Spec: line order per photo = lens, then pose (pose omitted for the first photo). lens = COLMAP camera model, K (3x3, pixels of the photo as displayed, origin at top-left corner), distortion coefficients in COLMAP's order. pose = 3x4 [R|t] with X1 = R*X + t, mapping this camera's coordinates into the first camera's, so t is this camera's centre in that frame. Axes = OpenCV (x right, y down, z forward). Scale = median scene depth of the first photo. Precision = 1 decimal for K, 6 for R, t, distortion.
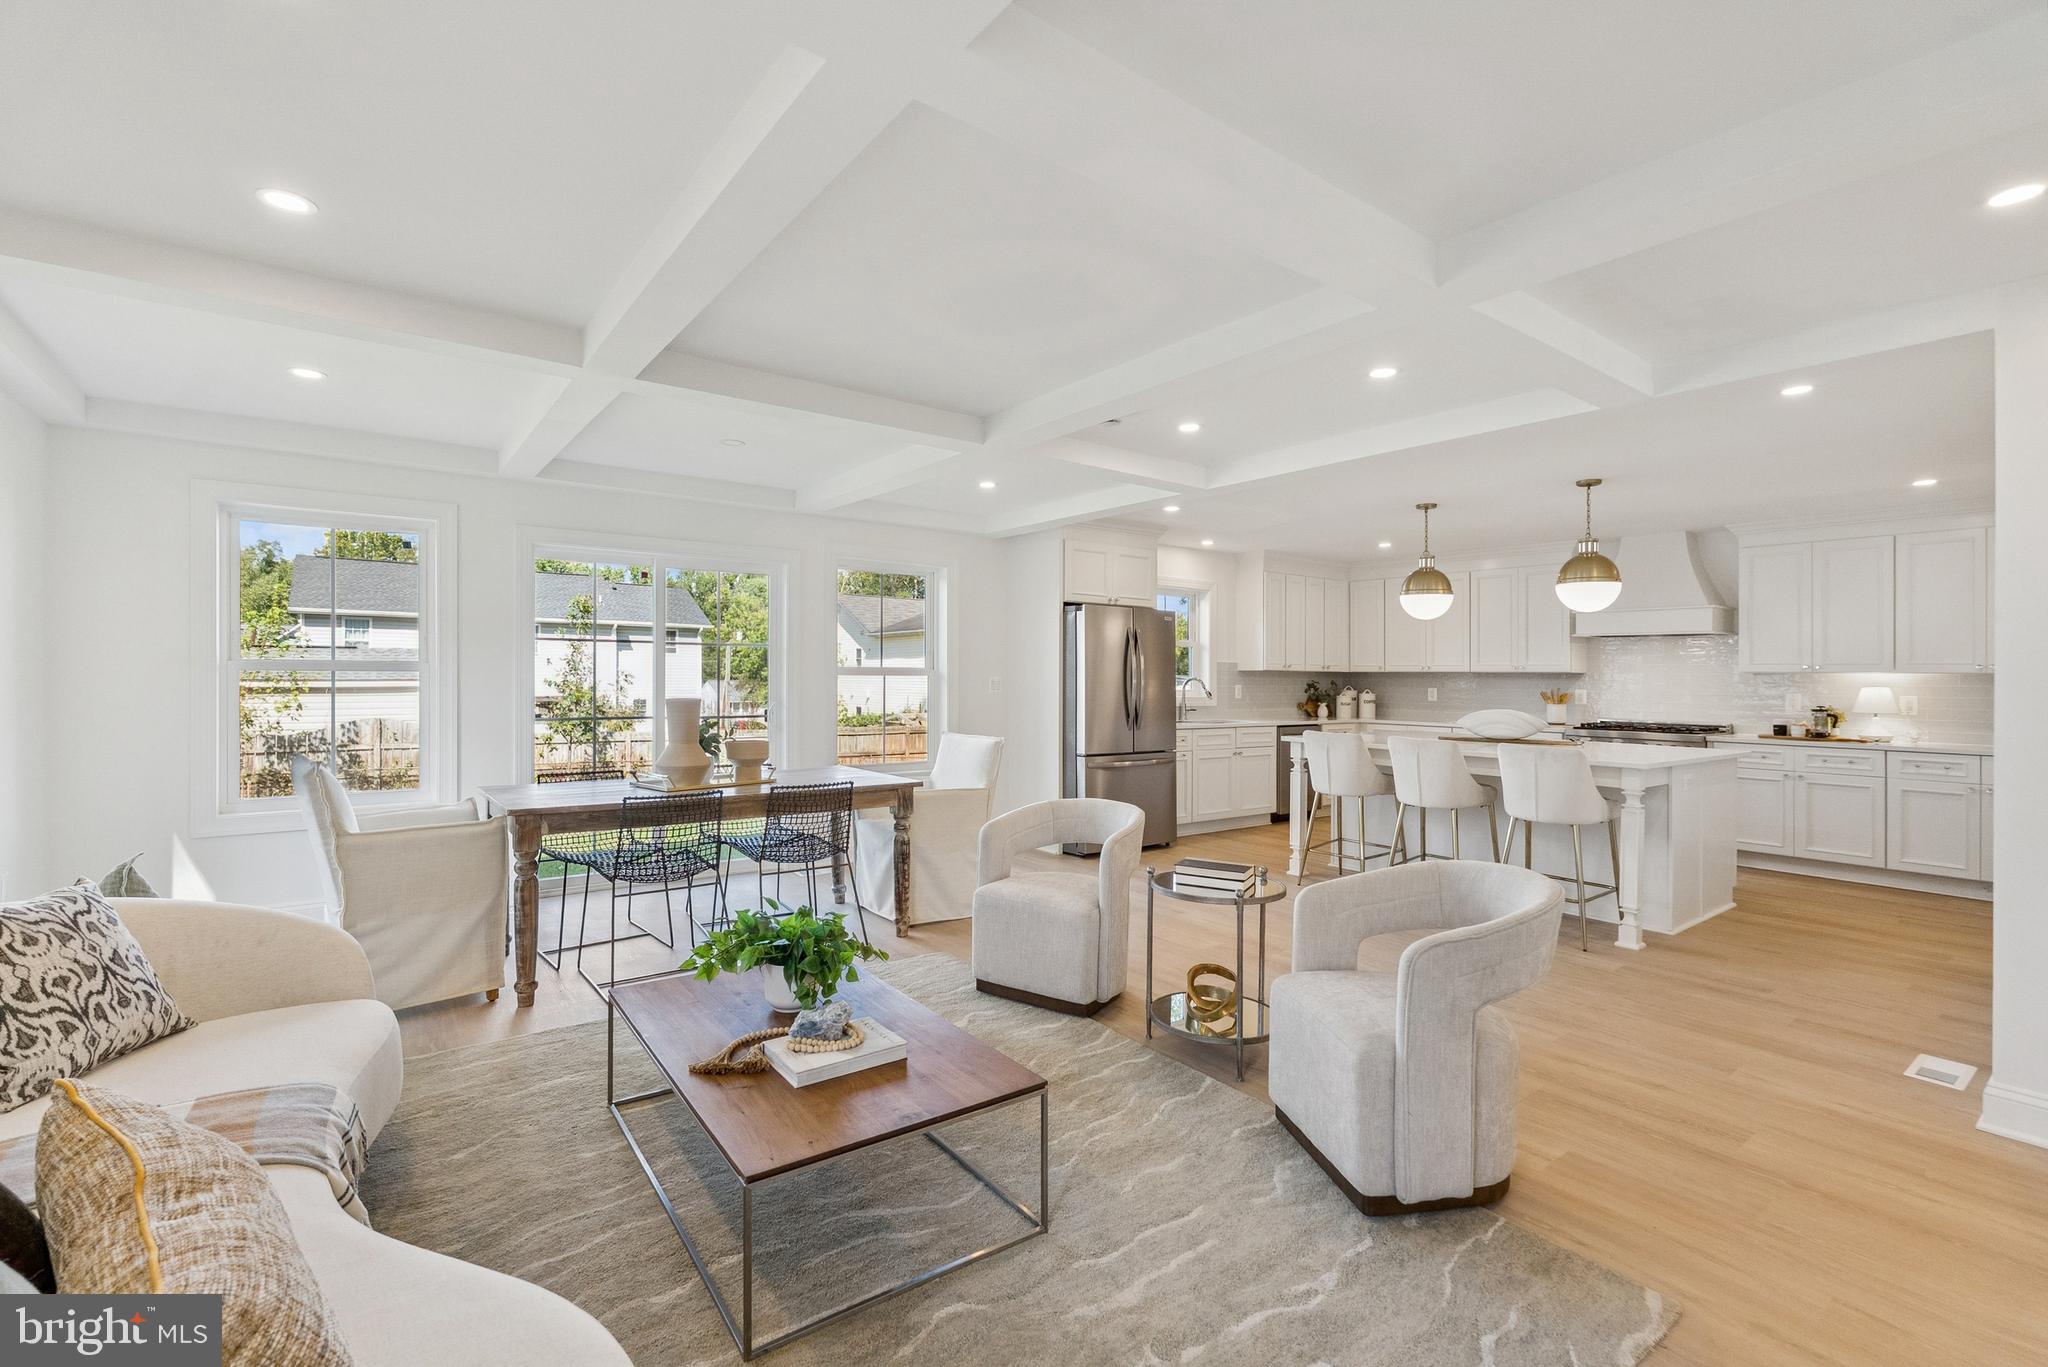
lens RADIAL K [[904.2, 0, 1017.0], [0, 904.2, 667.1], [0, 0, 1]] dist [-0.002022, -0.000177]
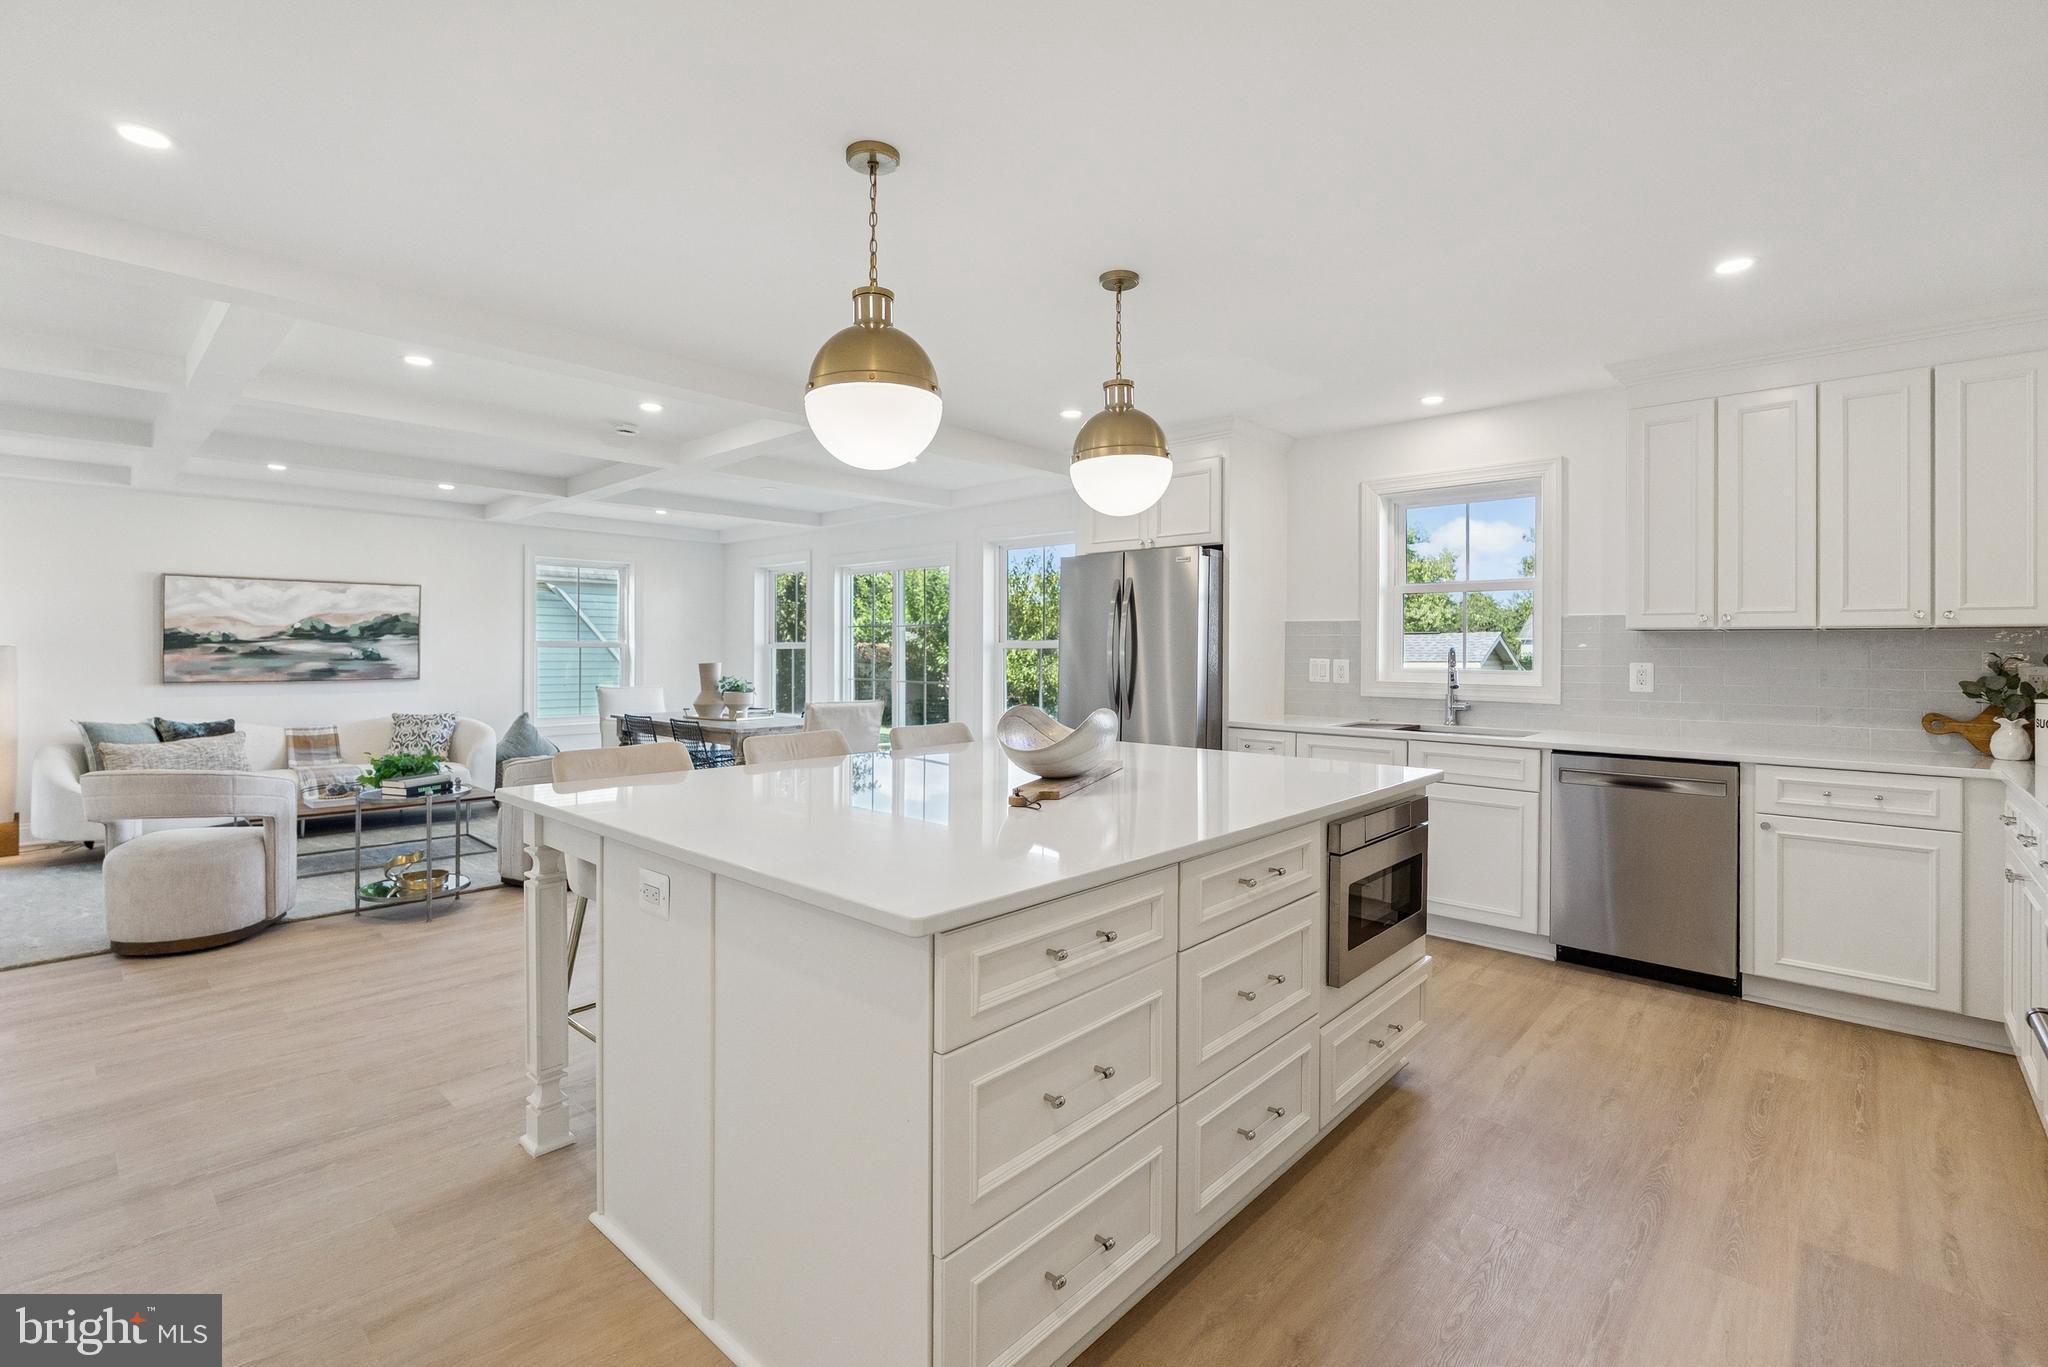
lens RADIAL K [[912.1, 0, 1022.6], [0, 912.1, 648.3], [0, 0, 1]] dist [-0.000280, 0.000126]
pose [[0.179510, -0.013606, -0.983662, 0.814857], [0.007362, 0.999895, -0.012487, 0.019870], [0.983729, -0.005000, 0.179591, 0.766283]]
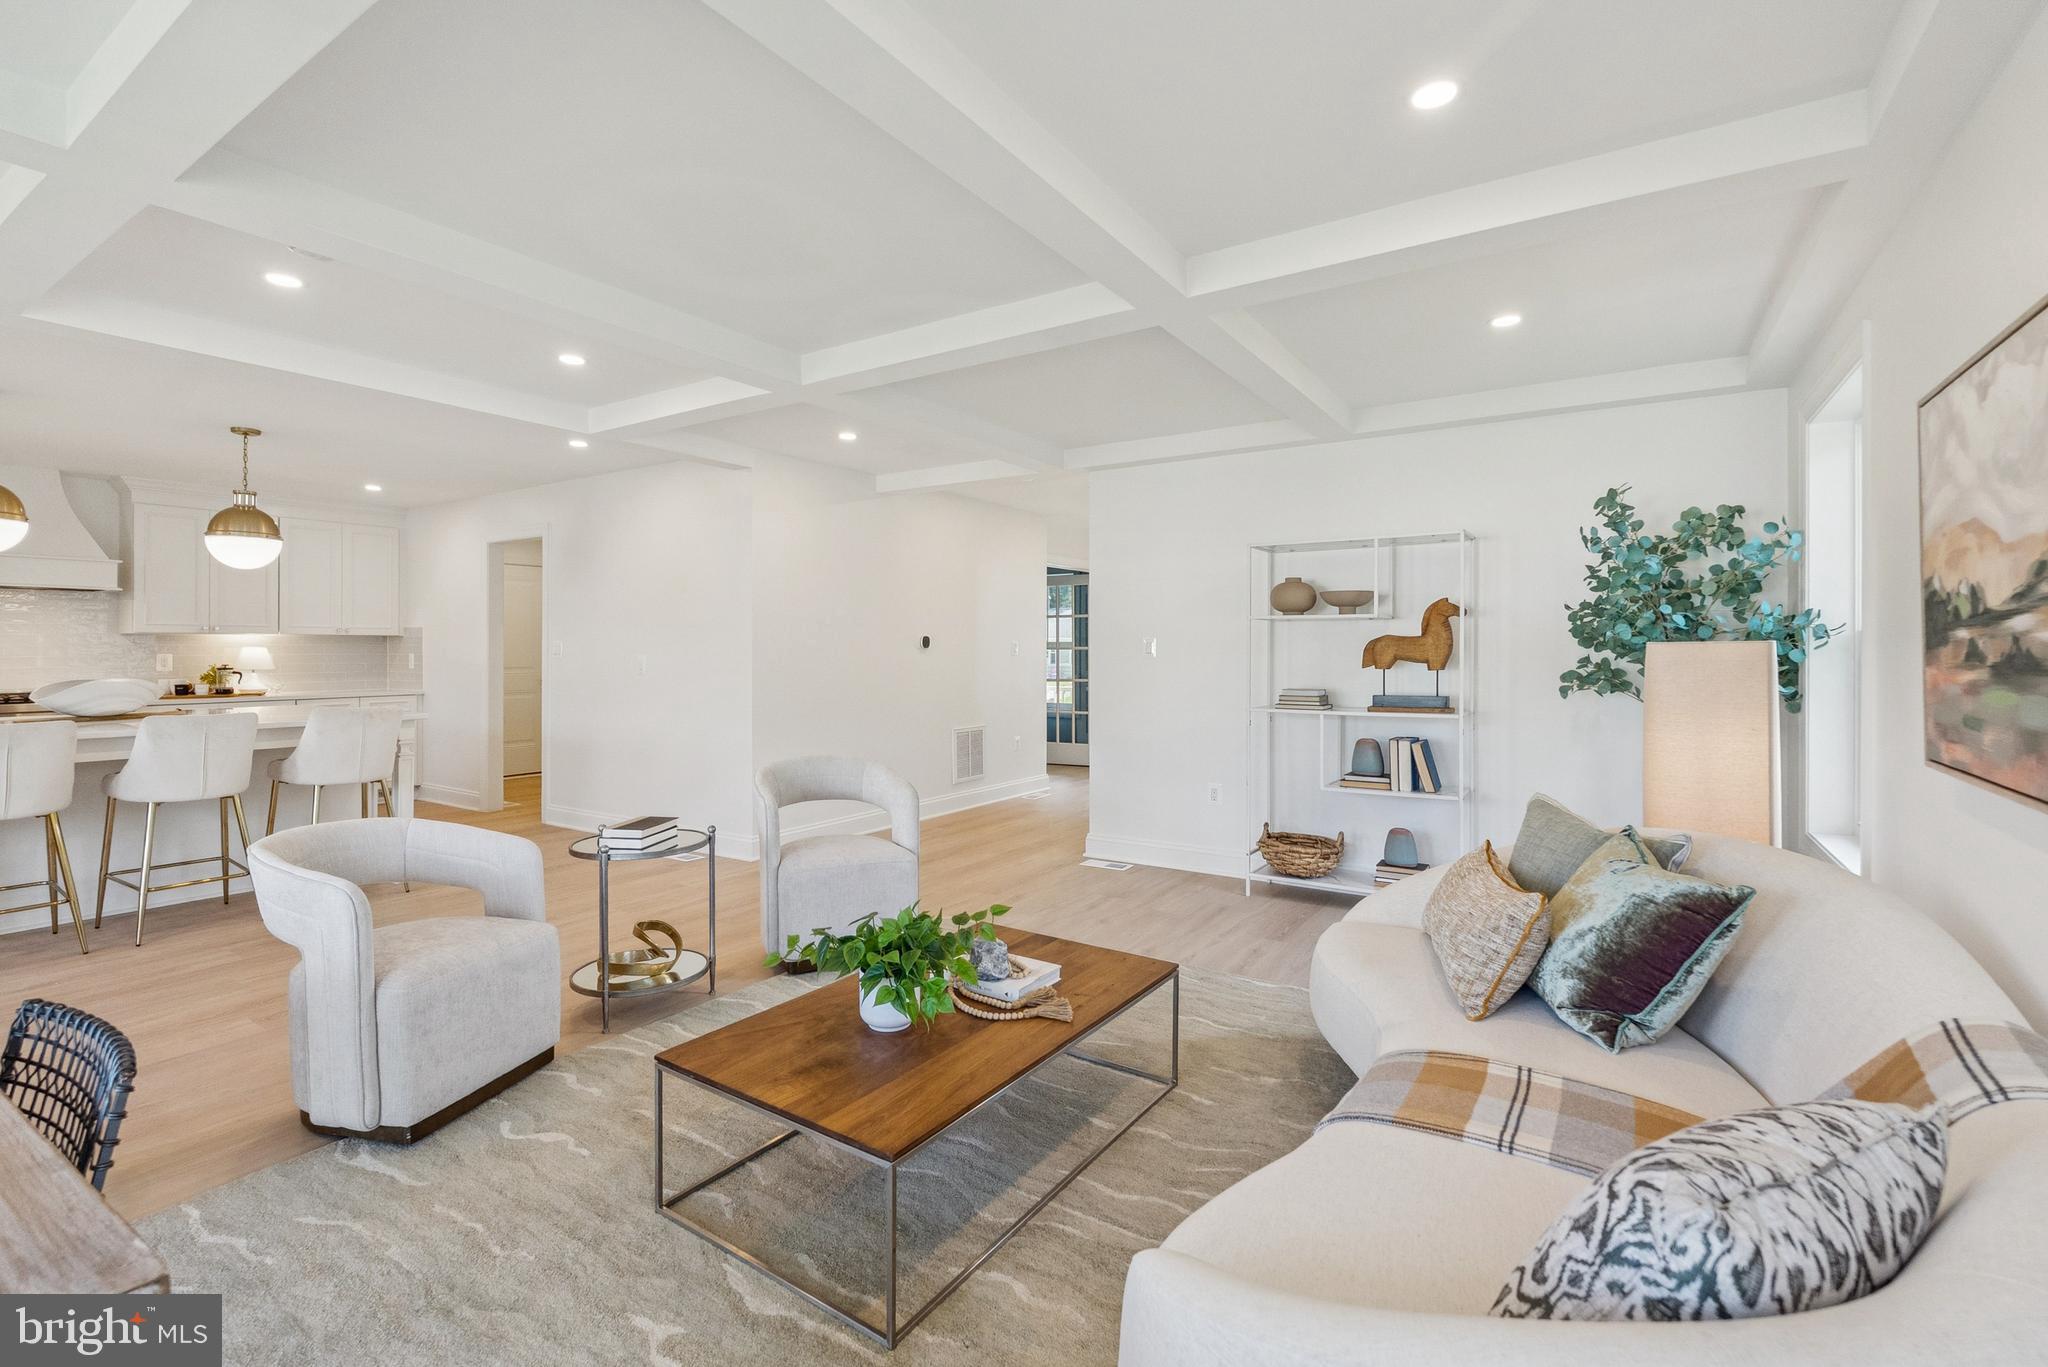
lens RADIAL K [[925.7, 0, 1014.5], [0, 925.7, 646.0], [0, 0, 1]] dist [-0.000708, 0.000485]
pose [[-0.331078, -0.009700, 0.943554, -0.415810], [-0.012978, 0.999899, 0.005725, 0.002269], [-0.943514, -0.010350, -0.331170, 0.432918]]
